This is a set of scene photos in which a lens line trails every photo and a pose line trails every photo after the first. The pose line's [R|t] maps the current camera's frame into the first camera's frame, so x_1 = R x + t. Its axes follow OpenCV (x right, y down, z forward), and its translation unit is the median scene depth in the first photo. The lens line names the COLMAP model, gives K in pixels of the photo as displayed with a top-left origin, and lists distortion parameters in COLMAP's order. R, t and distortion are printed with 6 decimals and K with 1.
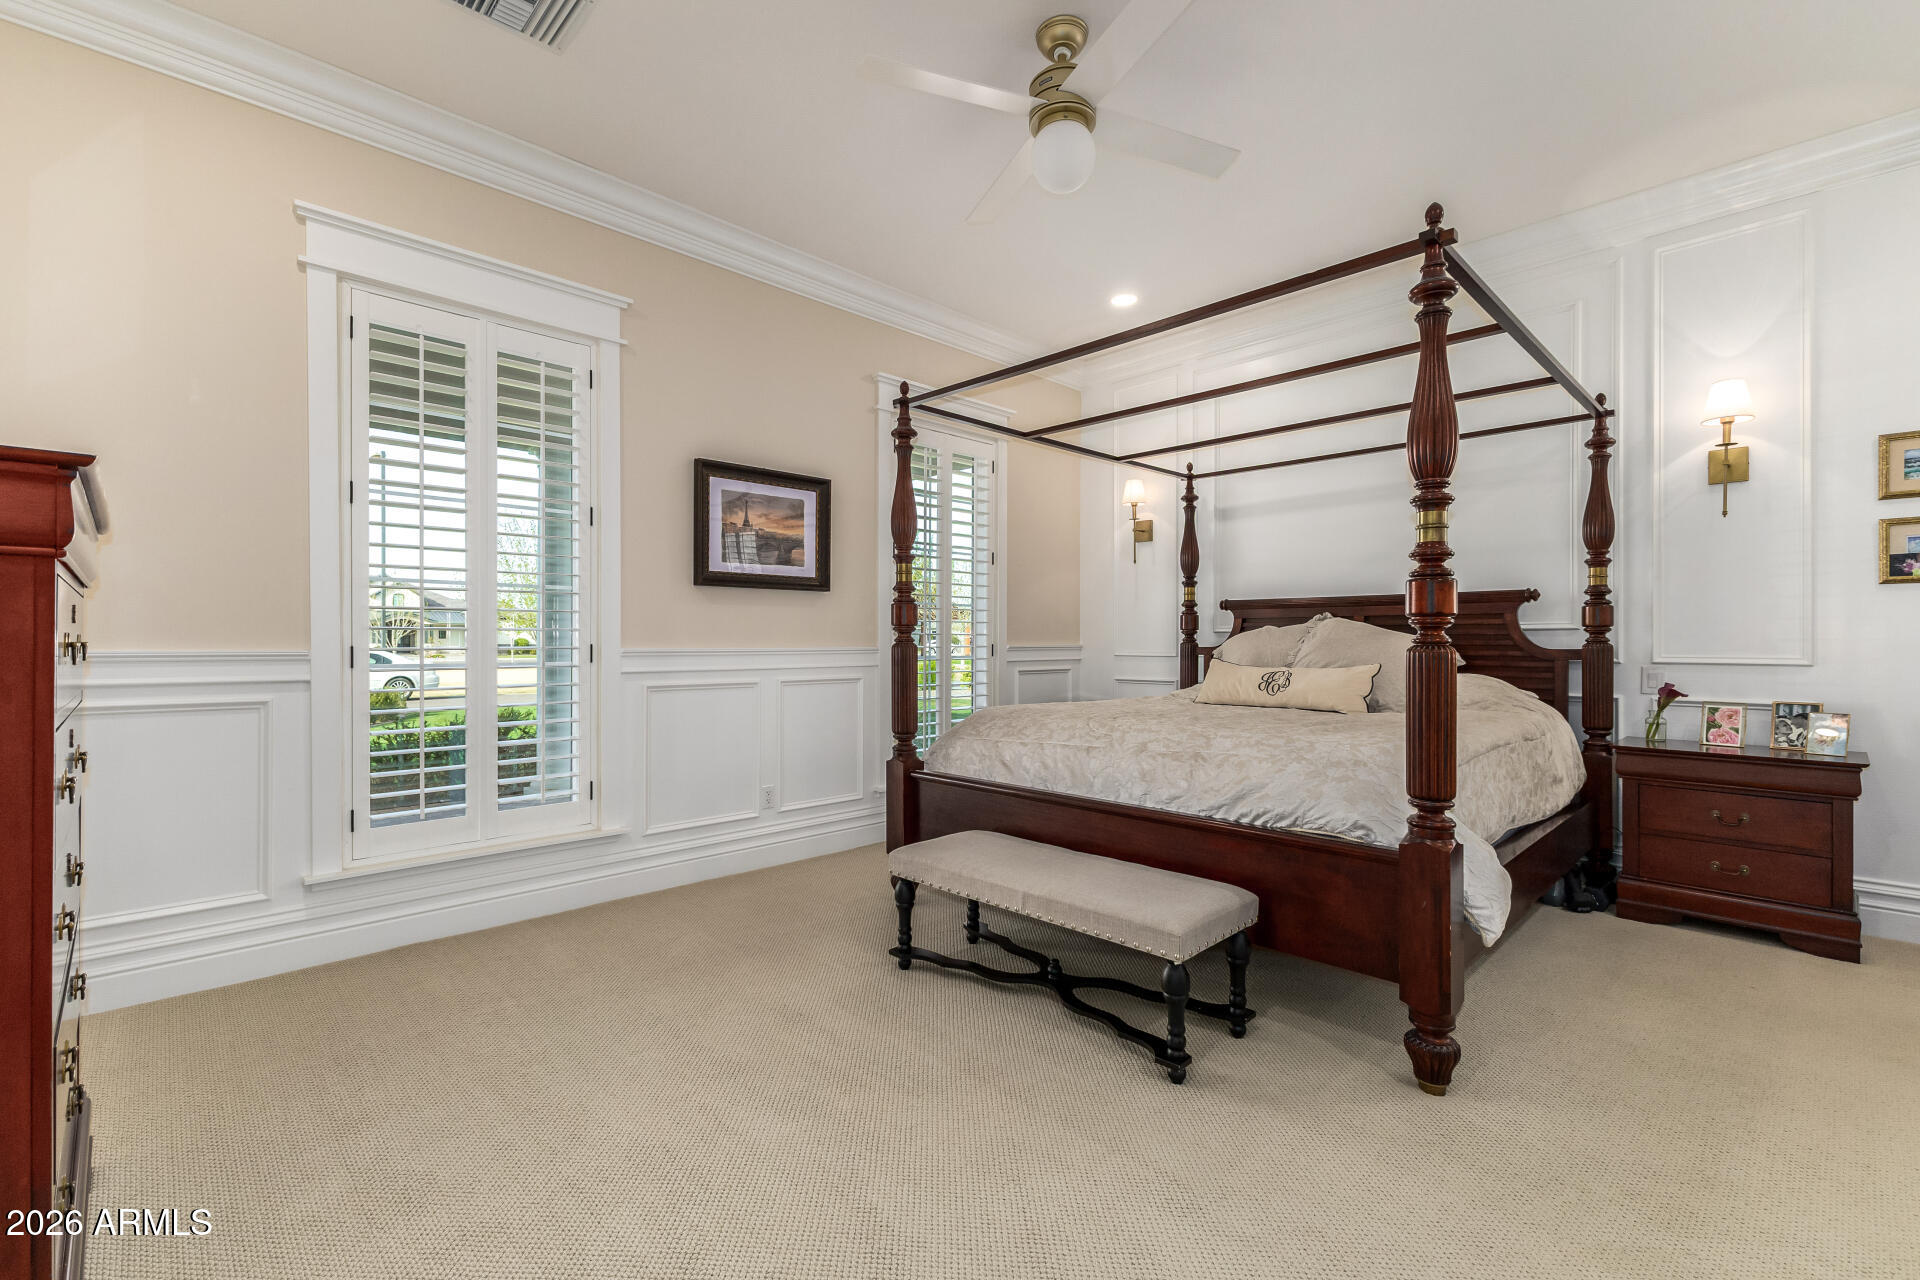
lens RADIAL K [[829.3, 0, 956.3], [0, 829.3, 636.6], [0, 0, 1]] dist [0.009875, -0.000951]
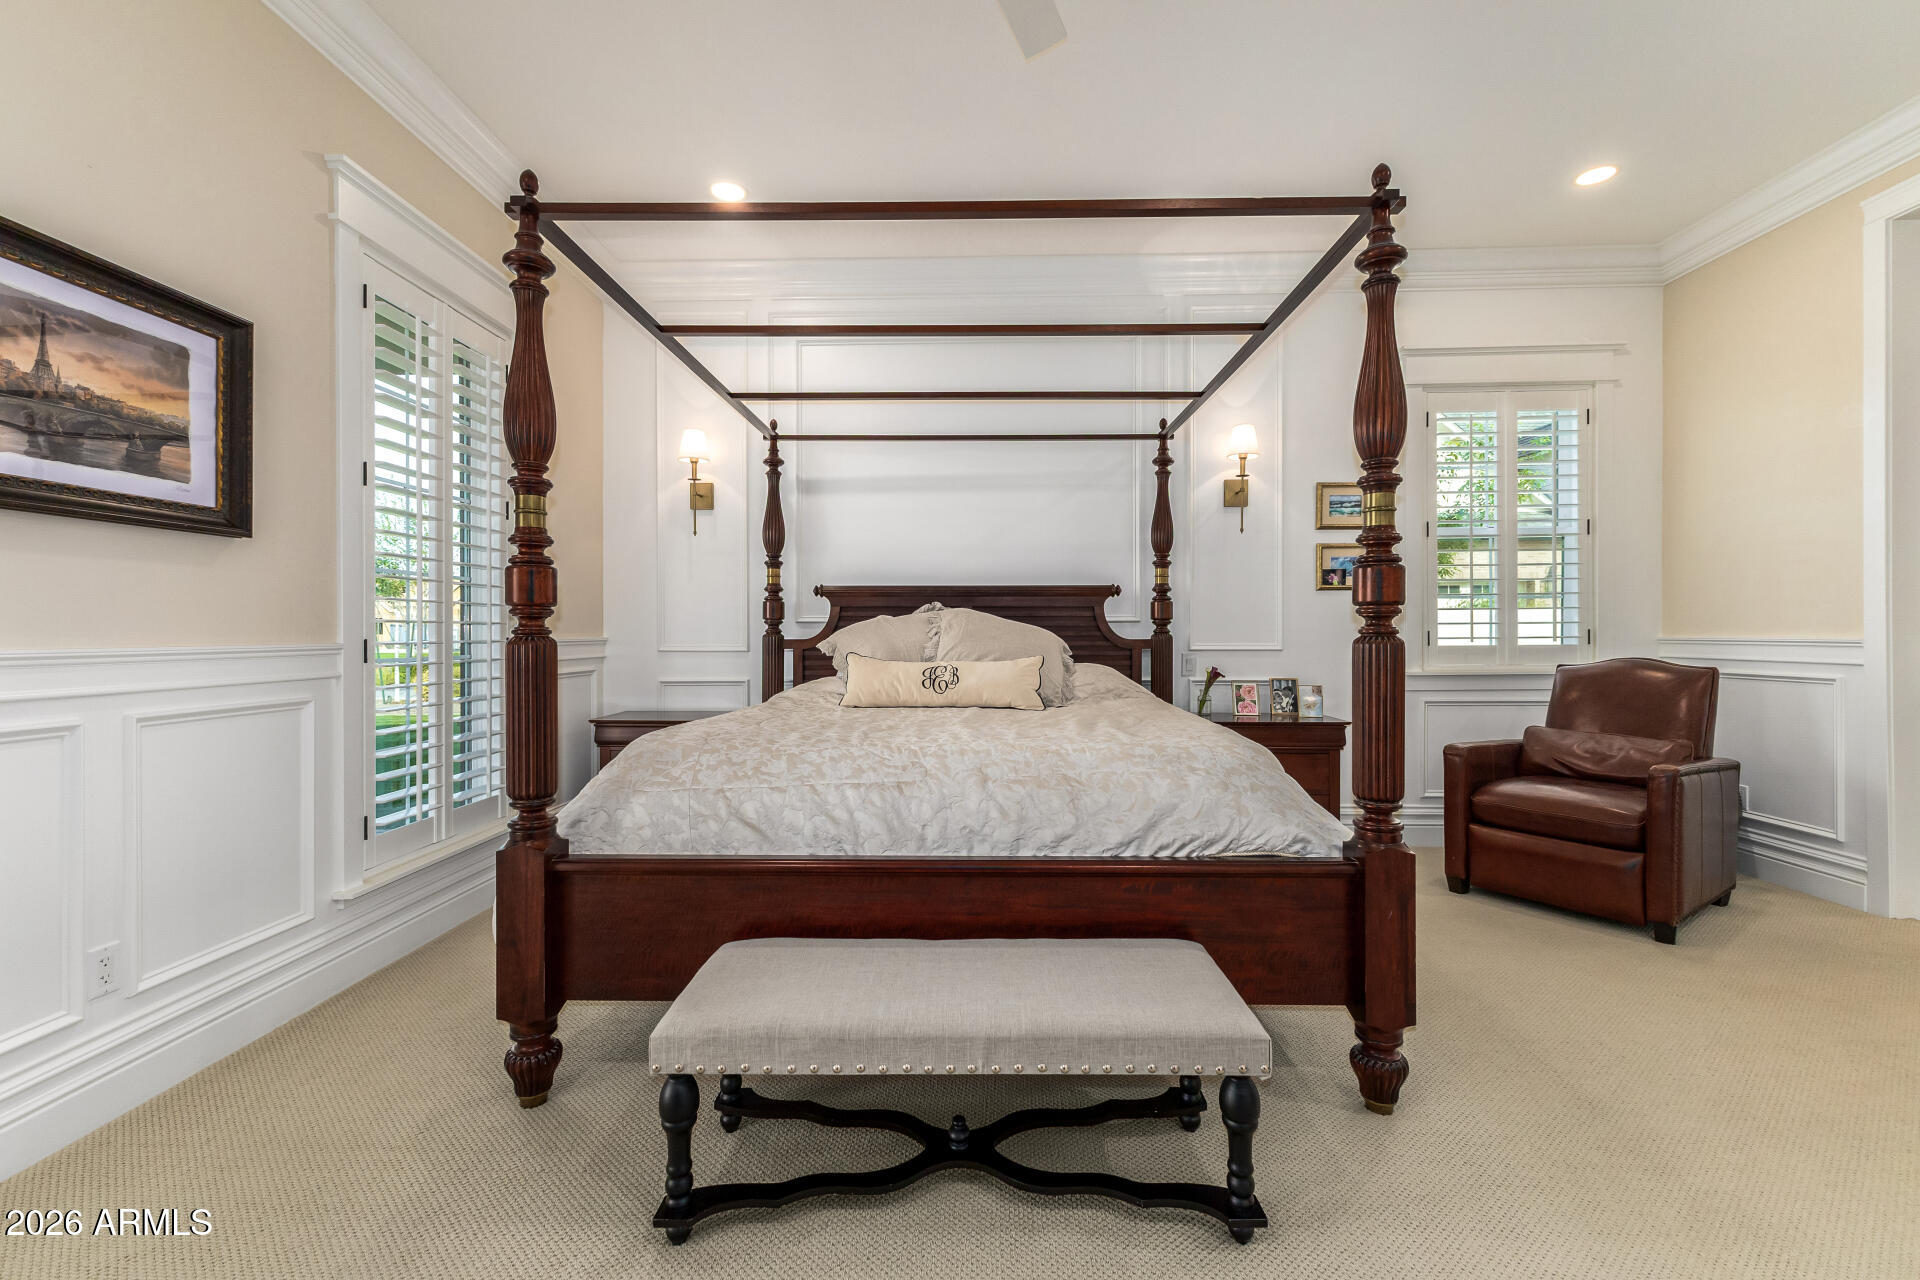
lens RADIAL K [[829.3, 0, 957.1], [0, 829.3, 631.6], [0, 0, 1]] dist [0.009875, -0.000951]
pose [[0.713461, -0.000391, 0.700694, -0.241385], [-0.001919, 0.999995, 0.002512, 0.002552], [-0.700692, -0.003137, 0.713457, 0.378305]]
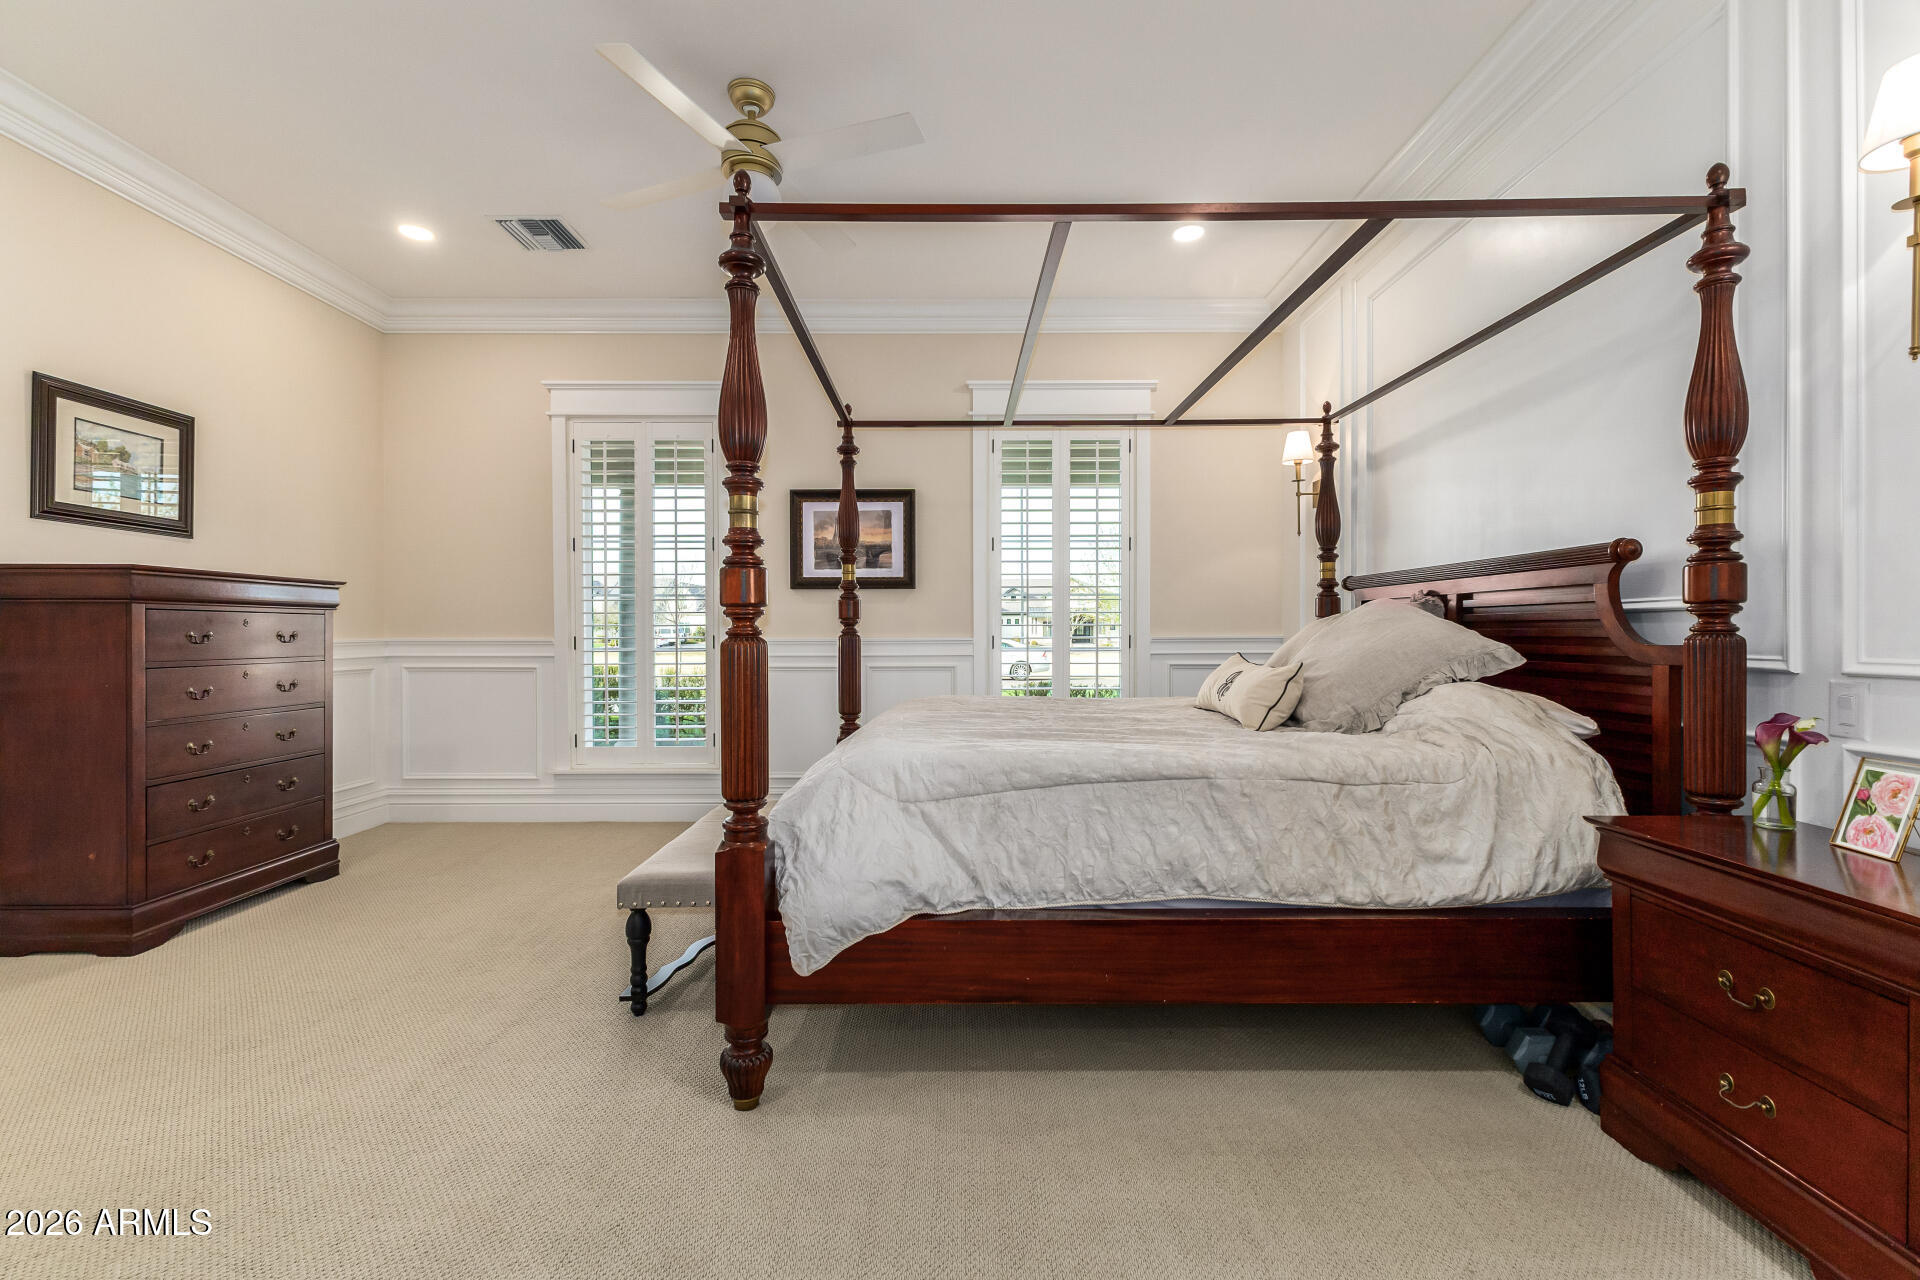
lens RADIAL K [[829.3, 0, 949.8], [0, 829.3, 627.0], [0, 0, 1]] dist [0.009875, -0.000951]
pose [[0.712279, -0.006449, -0.701867, 0.798445], [0.006691, 0.999975, -0.002398, 0.001263], [0.701864, -0.002988, 0.712304, 0.274764]]
